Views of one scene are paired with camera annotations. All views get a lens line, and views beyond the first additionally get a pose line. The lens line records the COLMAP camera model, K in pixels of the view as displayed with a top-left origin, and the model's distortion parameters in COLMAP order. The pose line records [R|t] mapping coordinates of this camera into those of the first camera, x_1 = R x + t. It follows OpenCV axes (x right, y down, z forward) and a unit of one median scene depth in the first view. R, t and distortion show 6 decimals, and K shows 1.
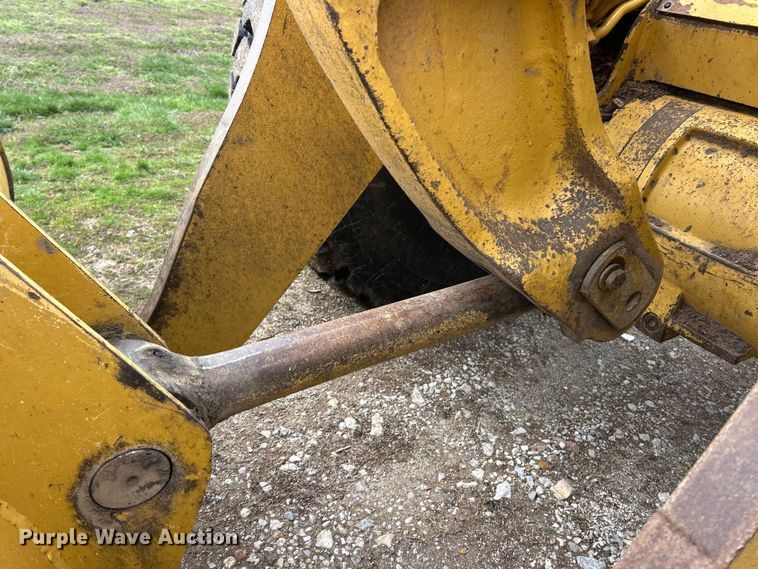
lens RADIAL K [[570.8, 0, 377.2], [0, 570.8, 283.8], [0, 0, 1]] dist [0.058076, -0.060175]
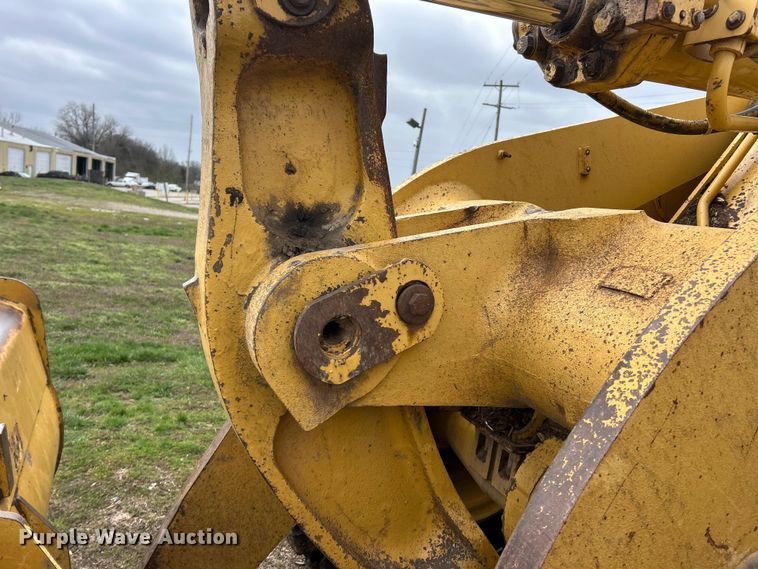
lens RADIAL K [[570.8, 0, 381.6], [0, 570.8, 287.7], [0, 0, 1]] dist [0.058076, -0.060175]
pose [[0.993271, 0.063001, -0.097175, 0.094181], [-0.095454, 0.920509, -0.378883, -0.057281], [0.065580, 0.385609, 0.920329, -0.146251]]
